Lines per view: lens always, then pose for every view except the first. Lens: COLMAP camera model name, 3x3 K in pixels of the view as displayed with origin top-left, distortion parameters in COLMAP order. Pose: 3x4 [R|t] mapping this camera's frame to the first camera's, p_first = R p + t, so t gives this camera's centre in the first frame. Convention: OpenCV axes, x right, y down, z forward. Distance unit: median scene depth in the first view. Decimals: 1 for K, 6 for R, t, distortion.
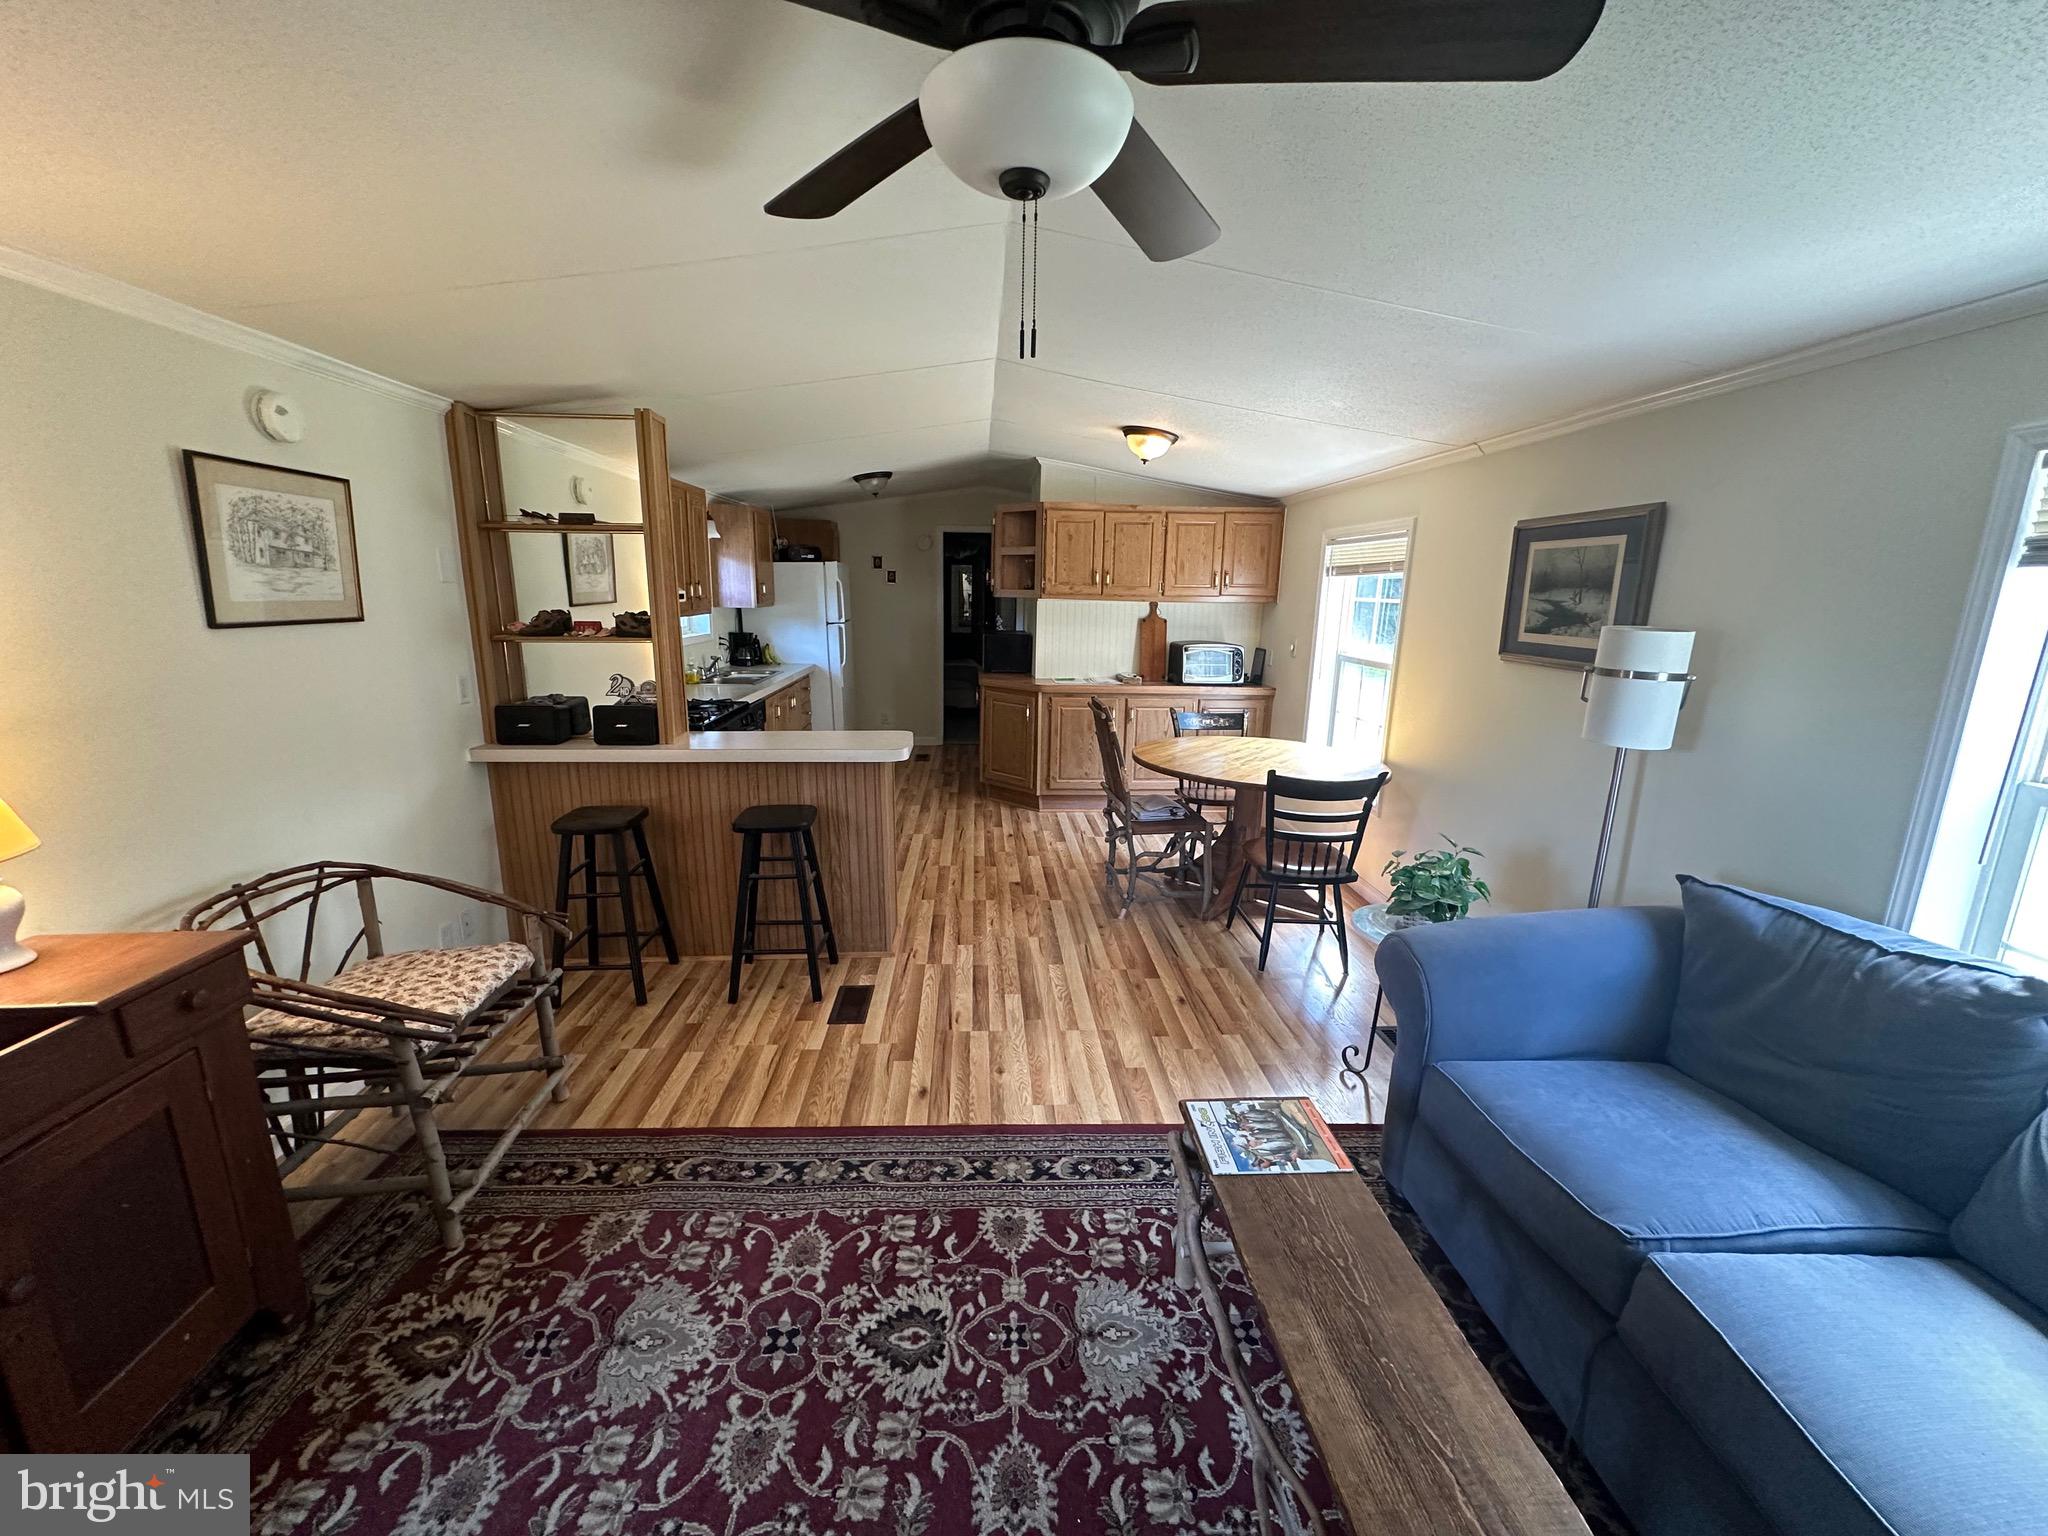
lens RADIAL K [[814.0, 0, 1024.0], [0, 814.0, 768.0], [0, 0, 1]] dist [-0.002076, -0.000640]
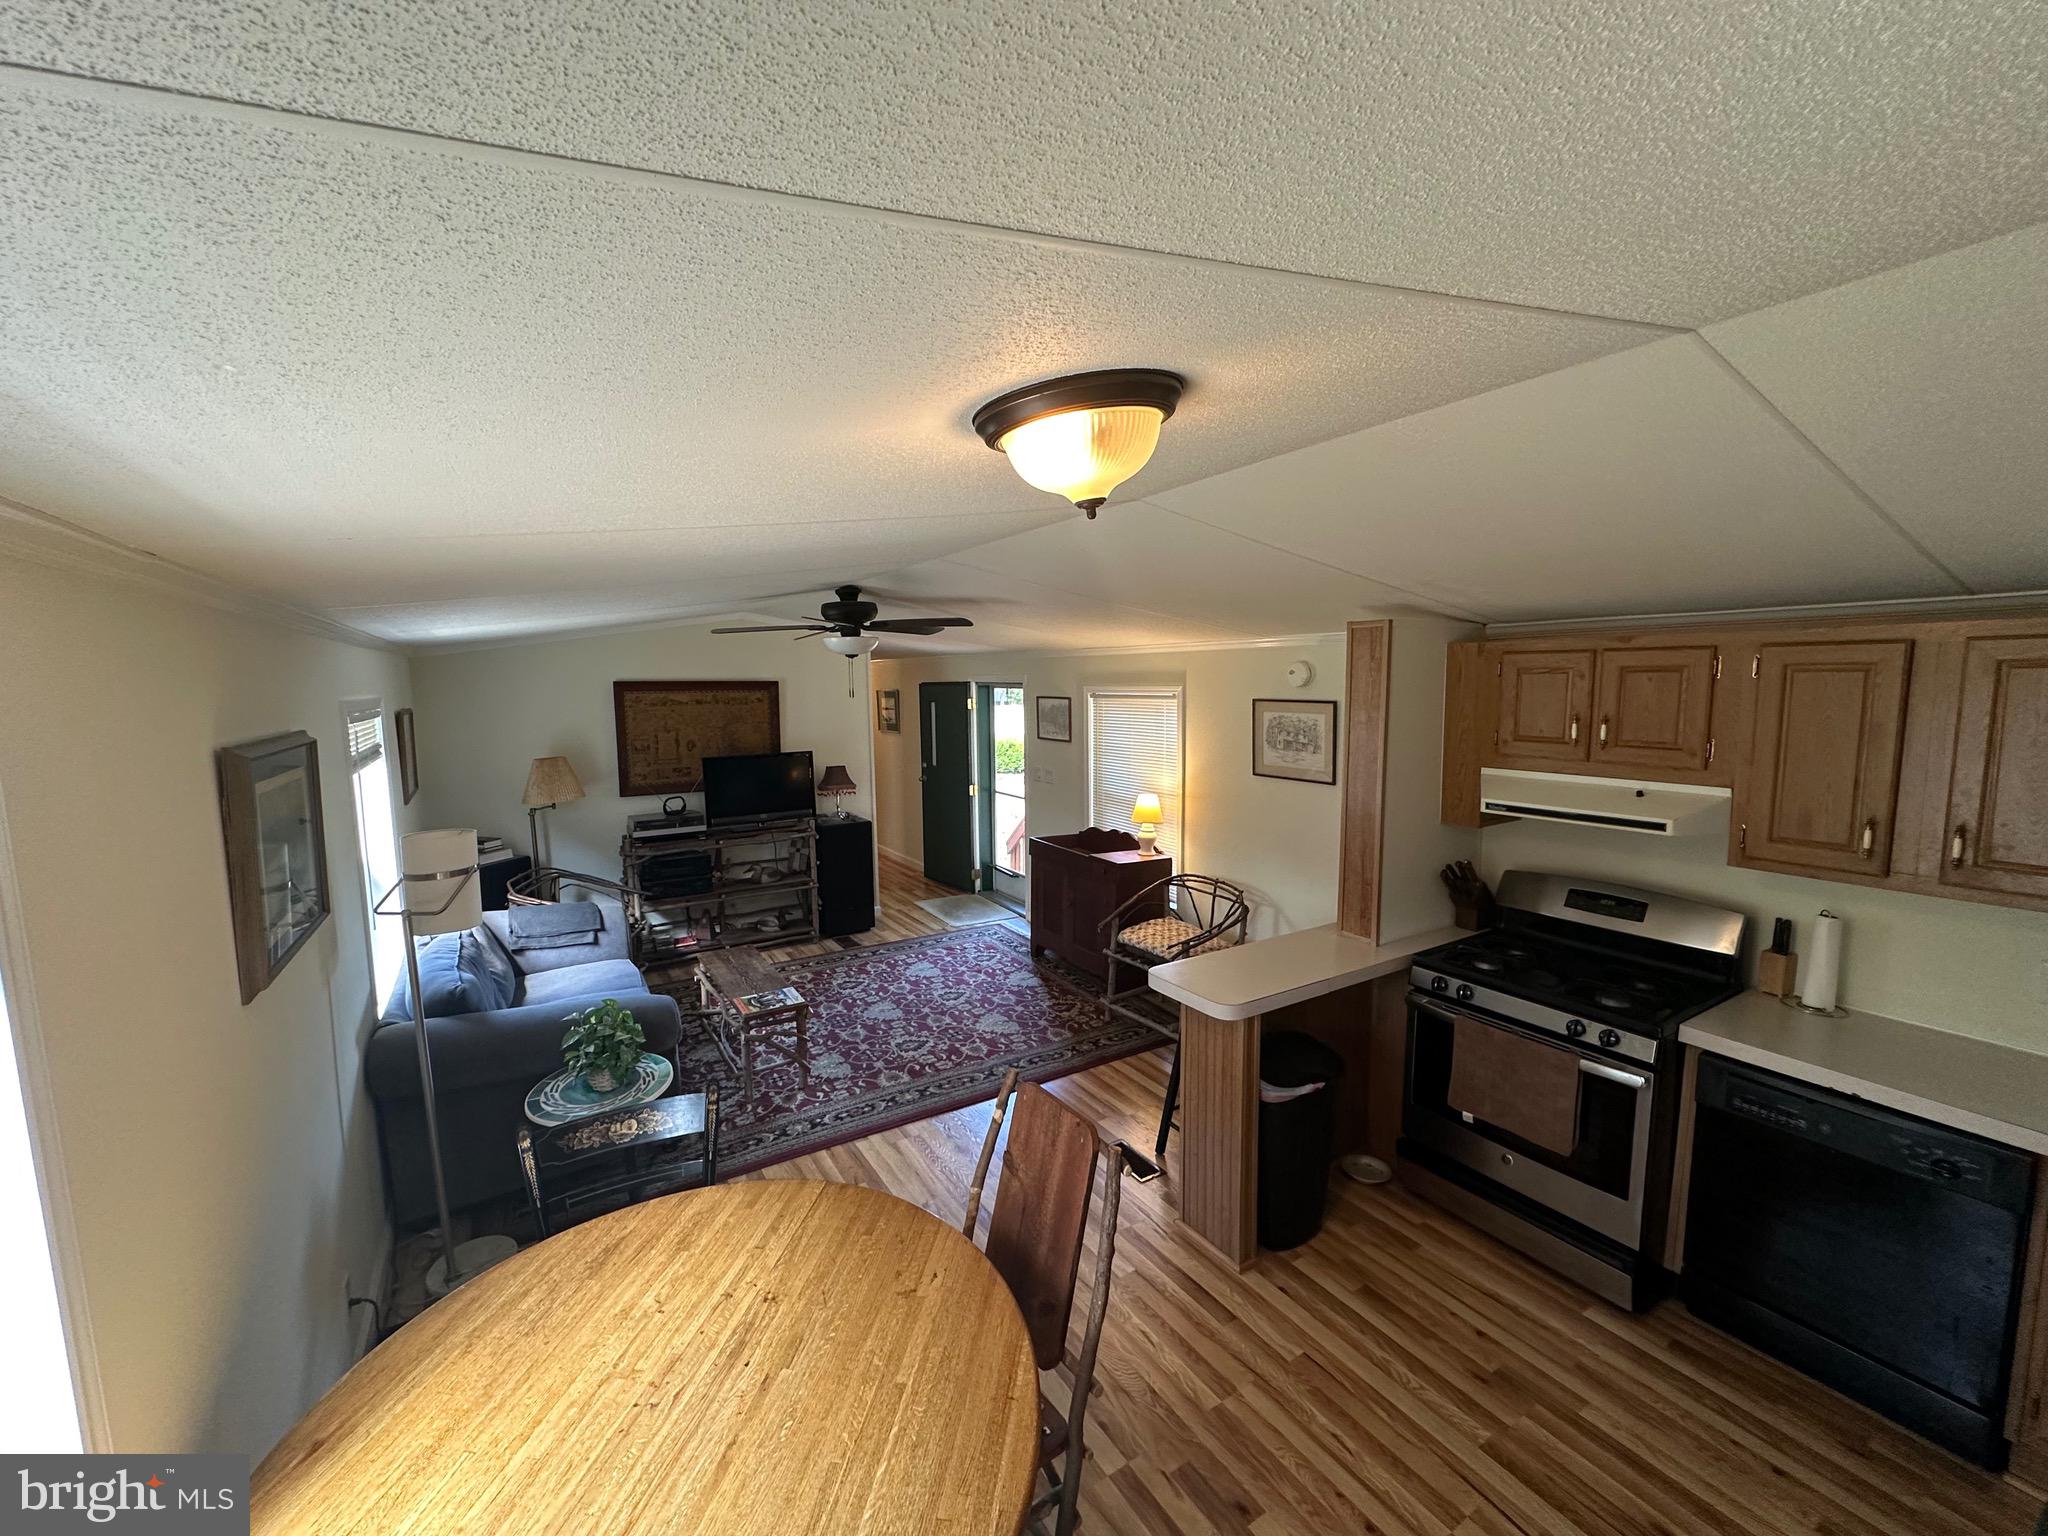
lens RADIAL K [[814.0, 0, 1024.0], [0, 814.0, 768.0], [0, 0, 1]] dist [-0.002076, -0.000640]
pose [[-0.876110, 0.041836, -0.480293, 0.528168], [-0.111060, 0.951920, 0.285505, -0.641957], [0.469145, 0.303475, -0.829341, 2.162627]]
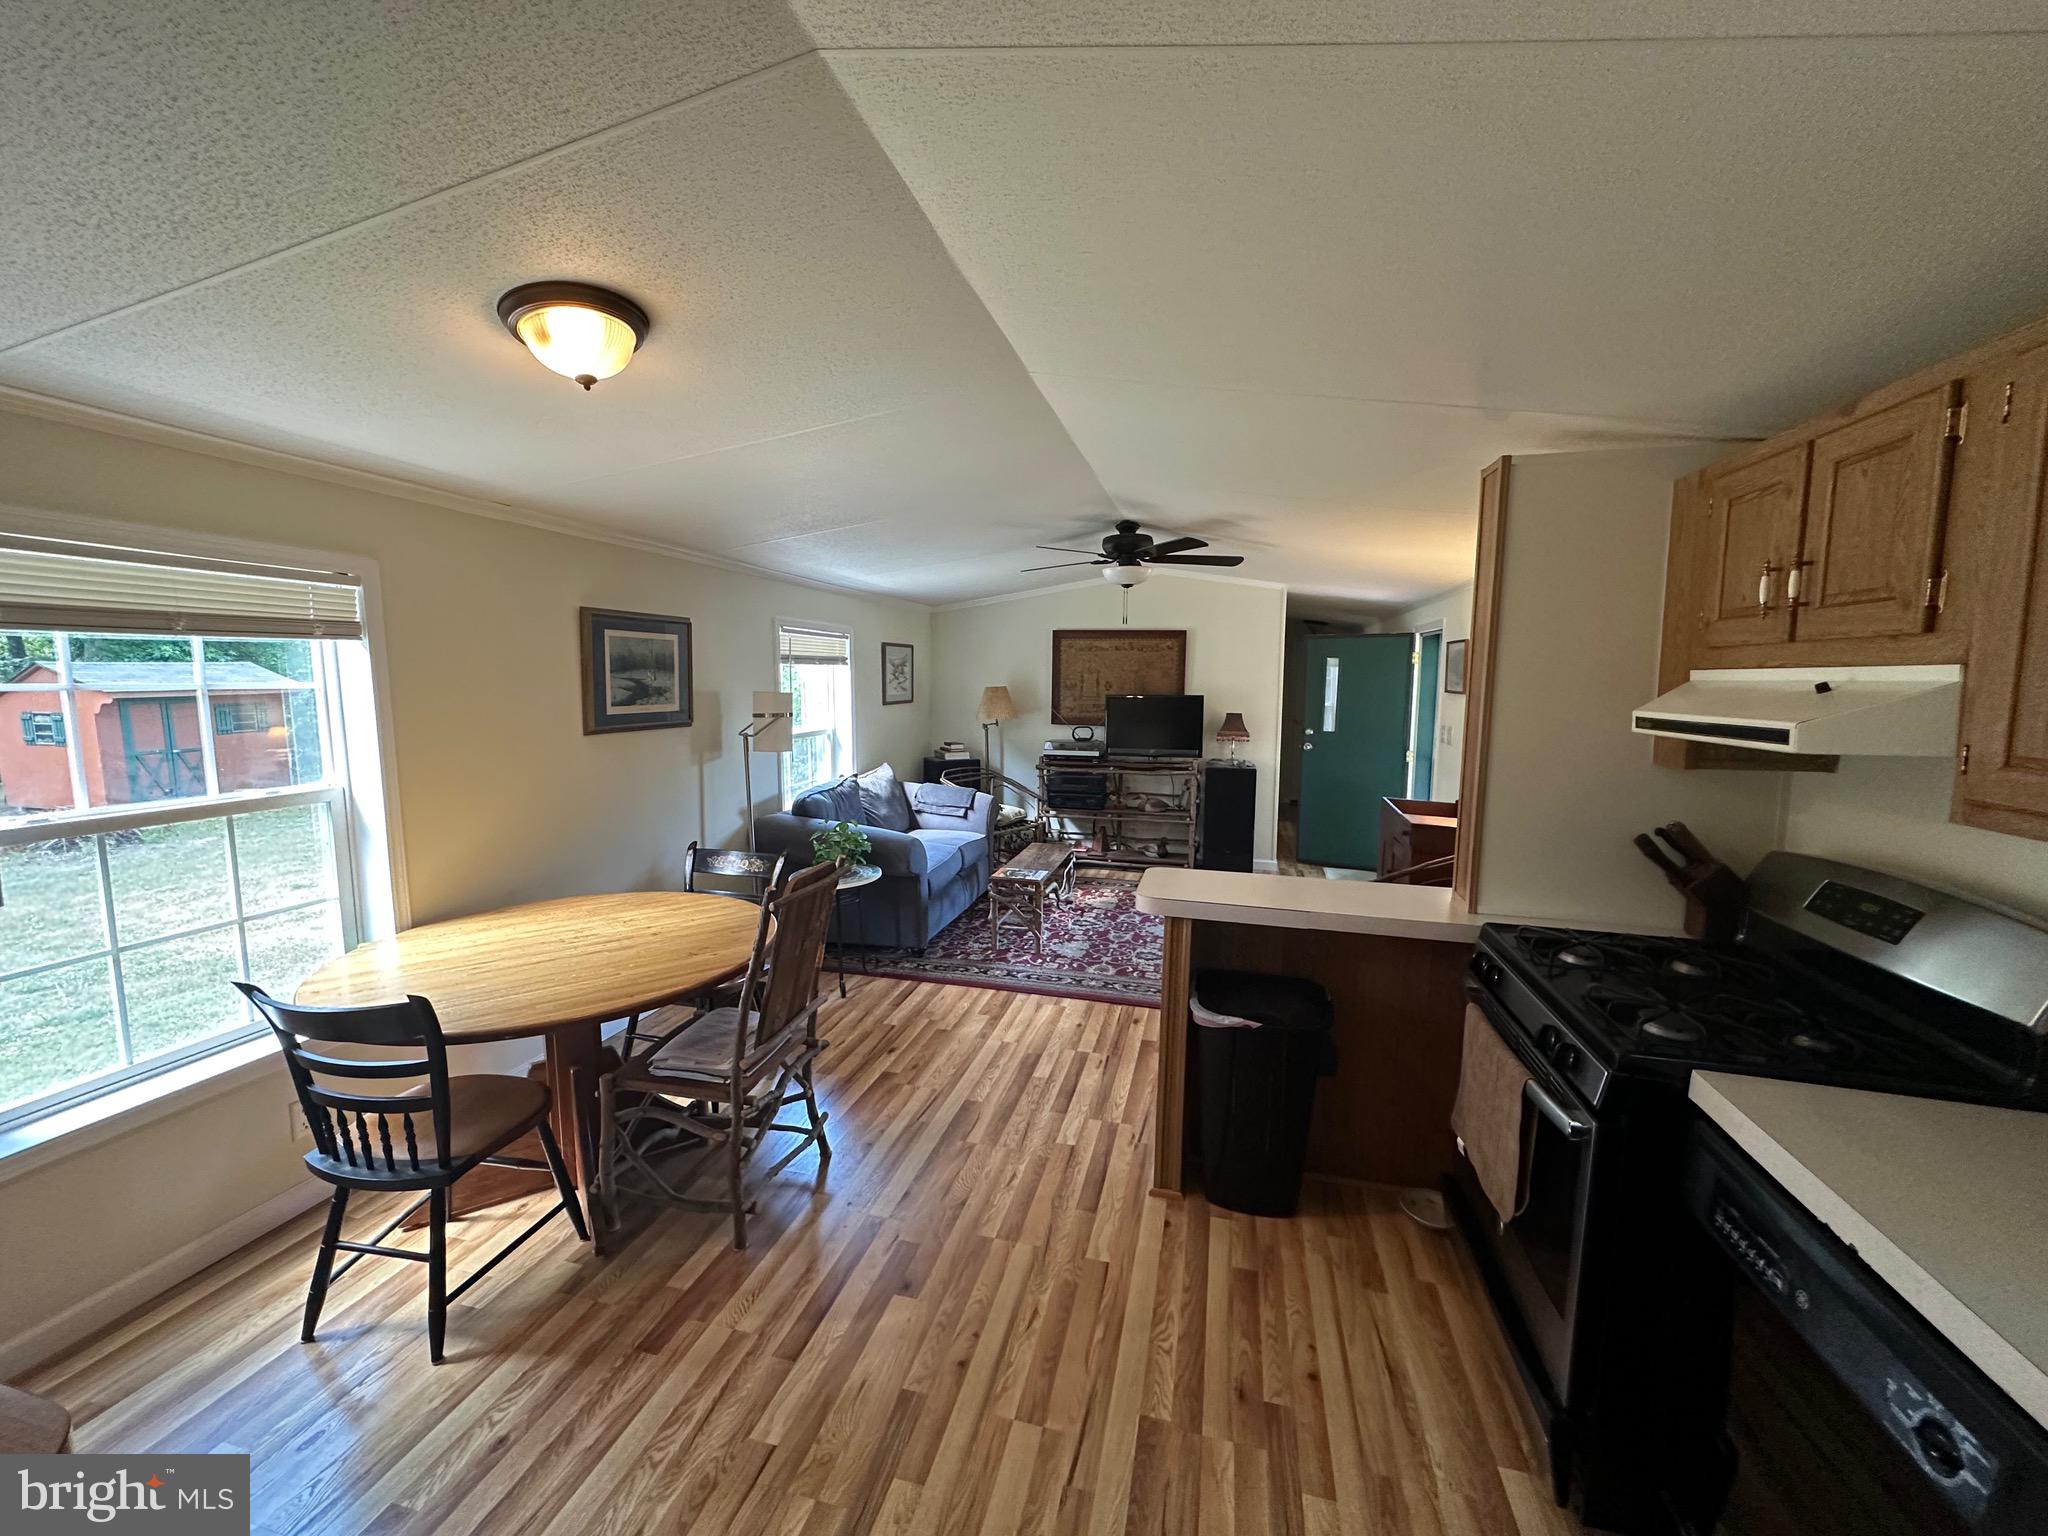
lens RADIAL K [[814.0, 0, 1024.0], [0, 814.0, 768.0], [0, 0, 1]] dist [-0.002076, -0.000640]
pose [[-0.953483, -0.061455, 0.295115, -0.359659], [0.037739, 0.946961, 0.319125, -0.544374], [-0.299075, 0.315418, -0.900592, 2.395869]]
